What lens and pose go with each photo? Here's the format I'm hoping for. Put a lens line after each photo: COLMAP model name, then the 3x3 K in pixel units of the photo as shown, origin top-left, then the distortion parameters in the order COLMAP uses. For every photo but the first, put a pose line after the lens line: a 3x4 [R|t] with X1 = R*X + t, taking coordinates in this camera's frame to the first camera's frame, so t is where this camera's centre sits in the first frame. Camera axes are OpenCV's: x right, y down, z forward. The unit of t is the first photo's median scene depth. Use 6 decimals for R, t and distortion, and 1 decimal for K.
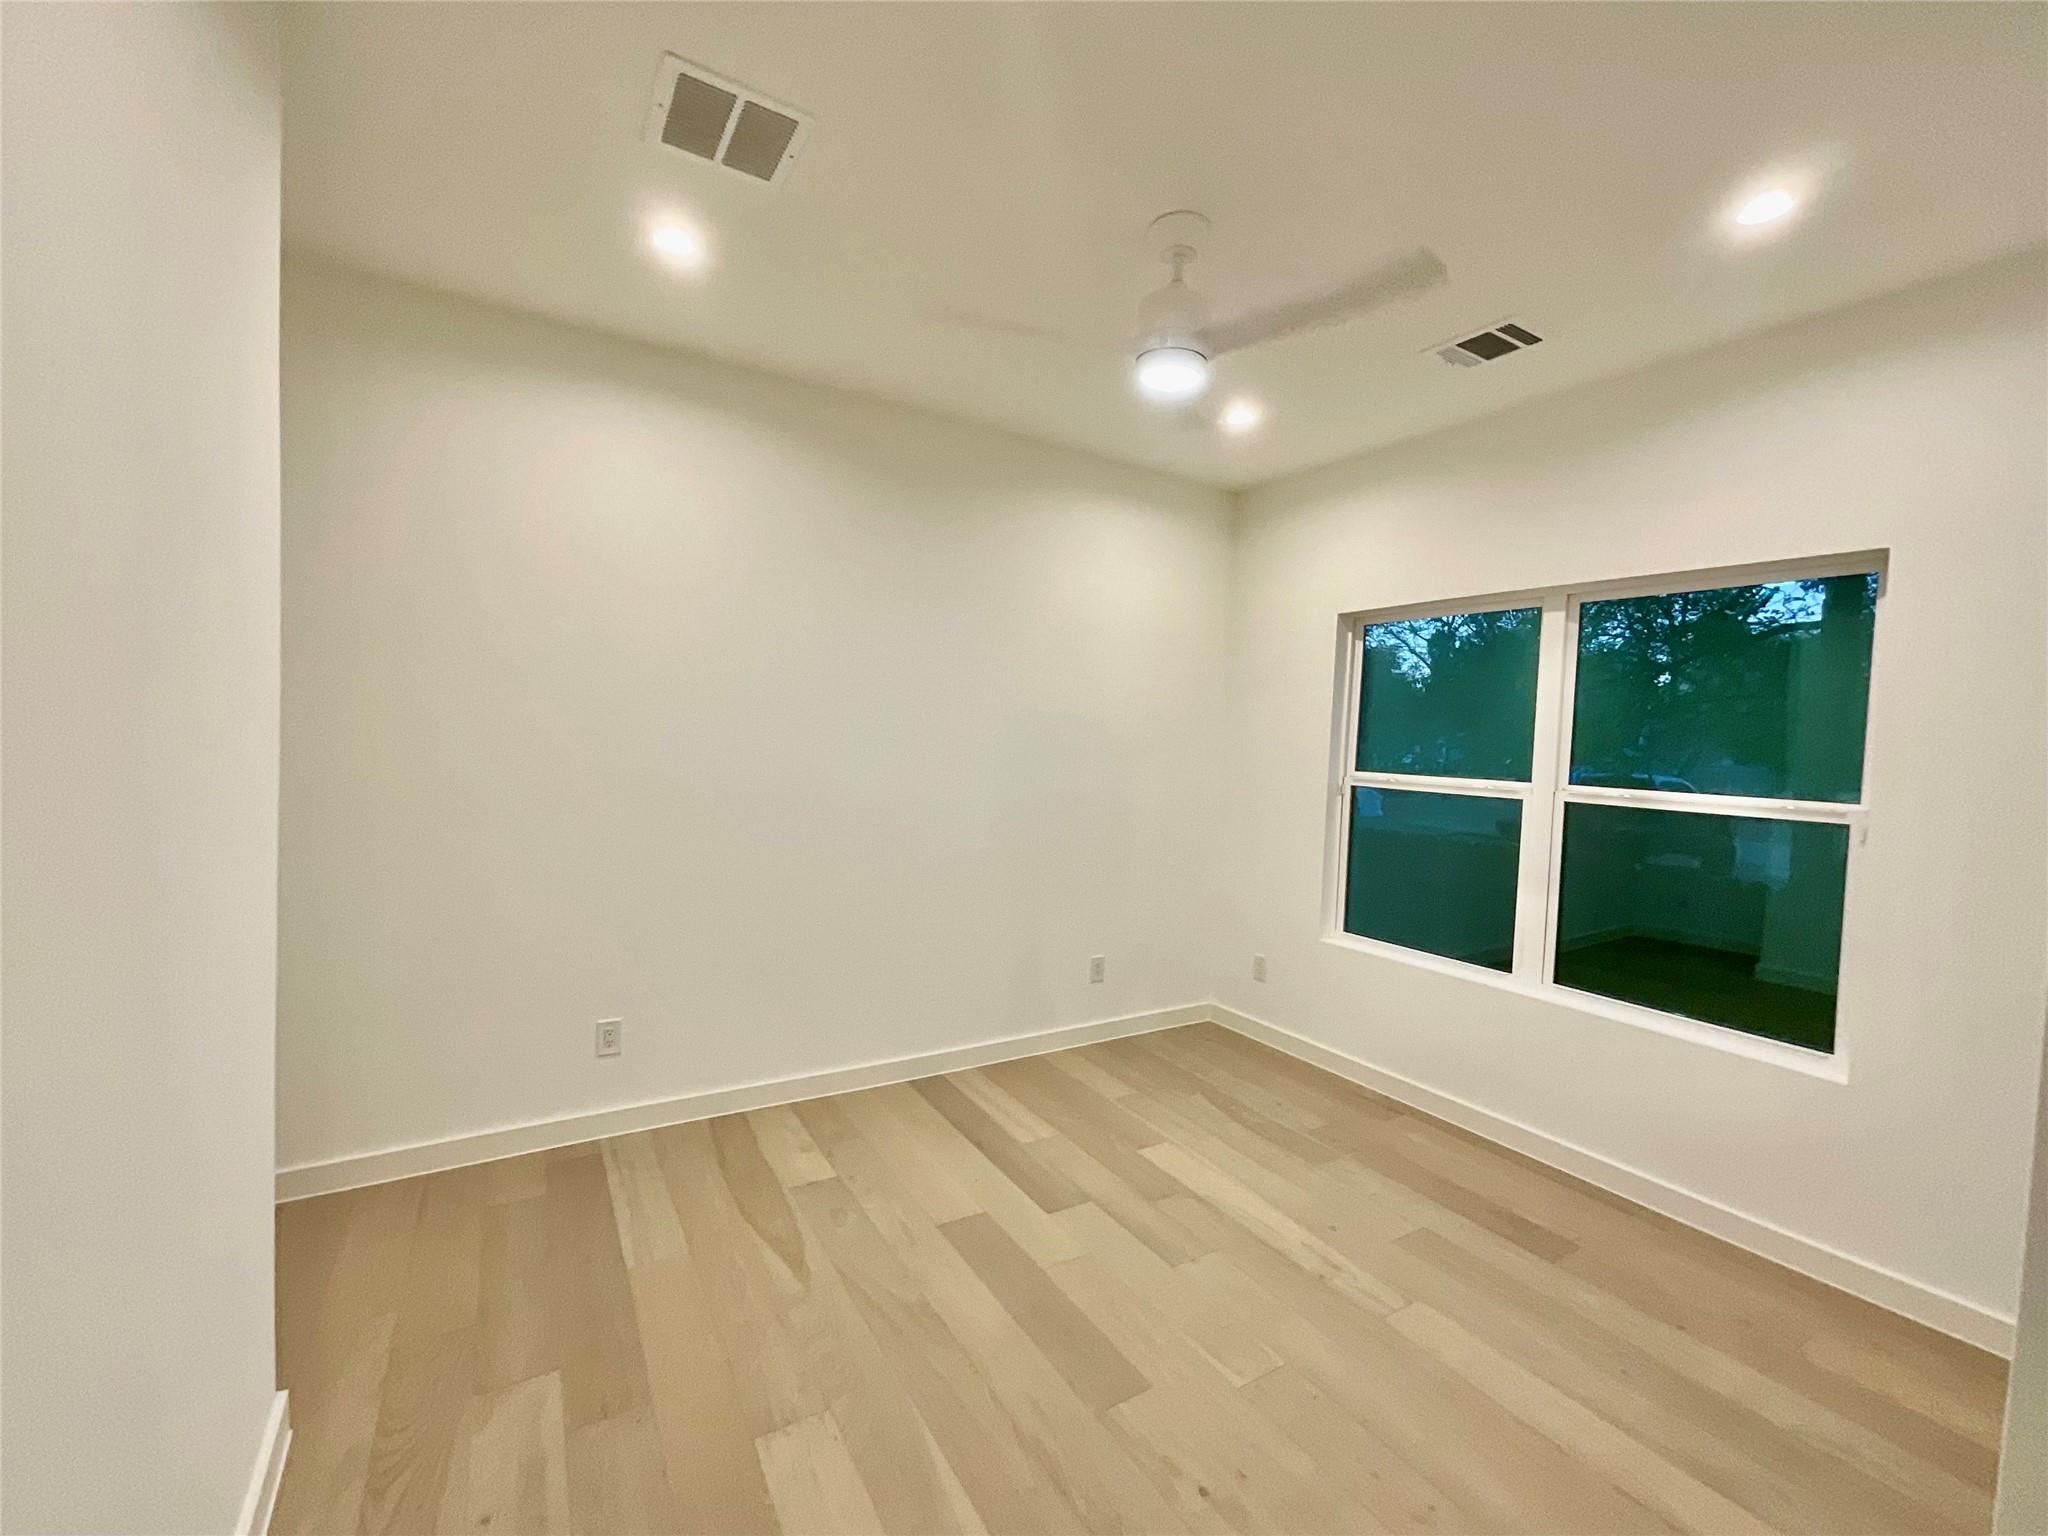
lens RADIAL K [[840.2, 0, 1018.6], [0, 840.2, 746.4], [0, 0, 1]] dist [-0.007400, 0.003253]
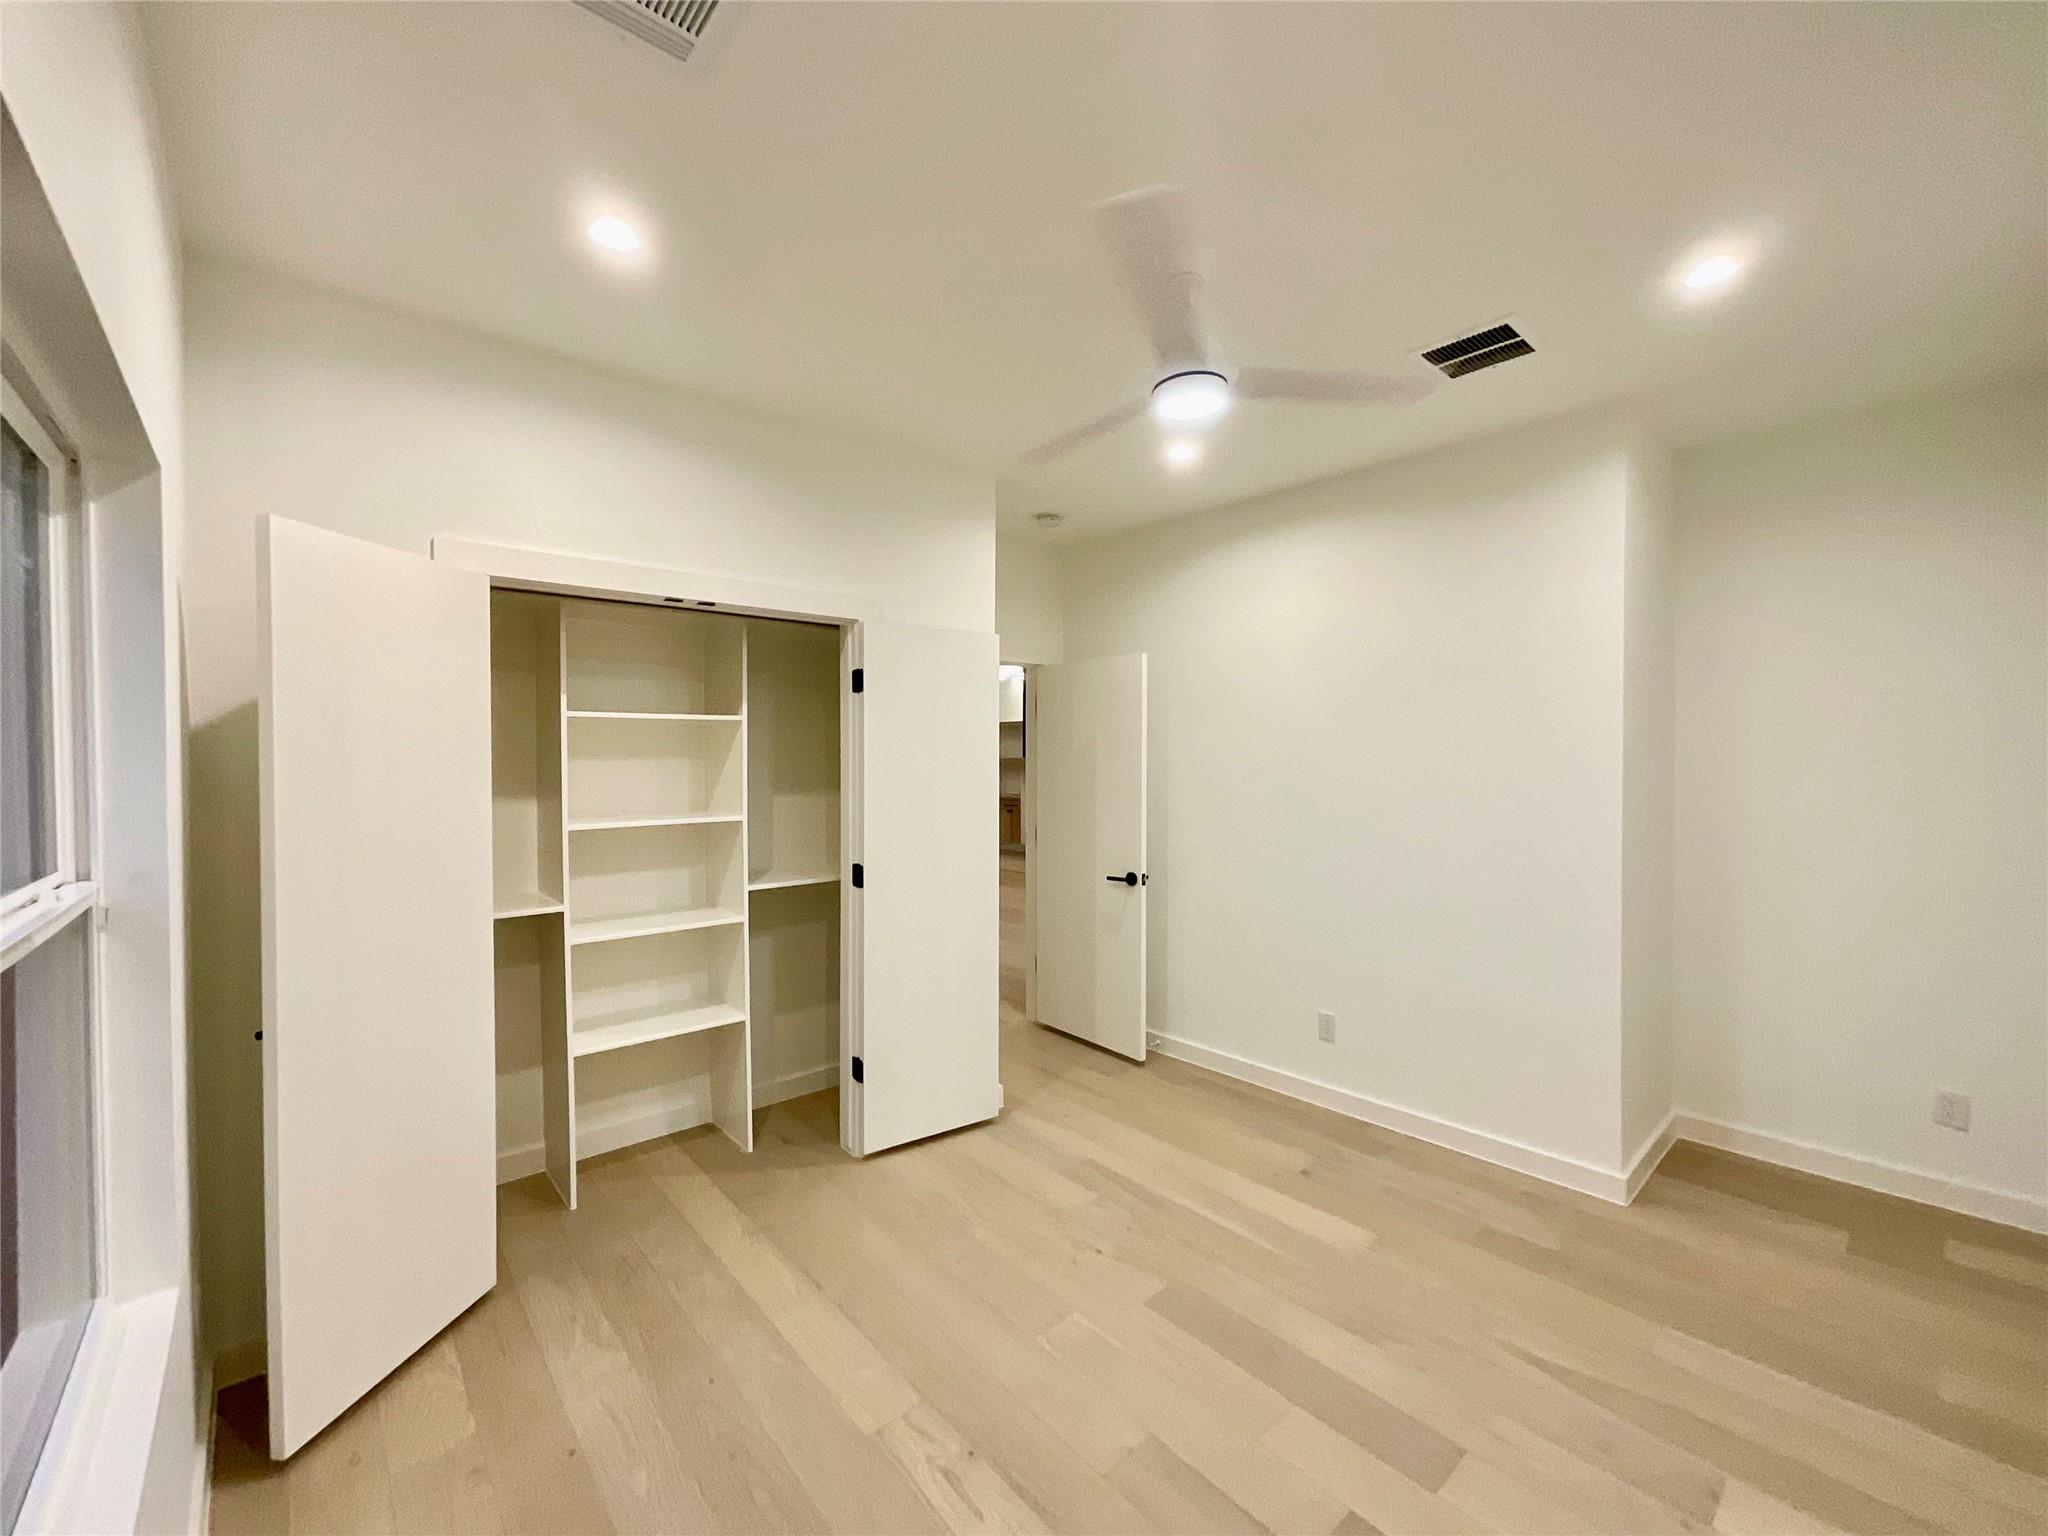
lens RADIAL K [[840.2, 0, 1025.3], [0, 840.2, 768.4], [0, 0, 1]] dist [-0.007400, 0.003253]
pose [[-0.982145, -0.038965, -0.184045, 0.563643], [-0.046171, 0.998319, 0.035034, -0.055988], [0.182371, 0.042906, -0.982293, 2.051618]]
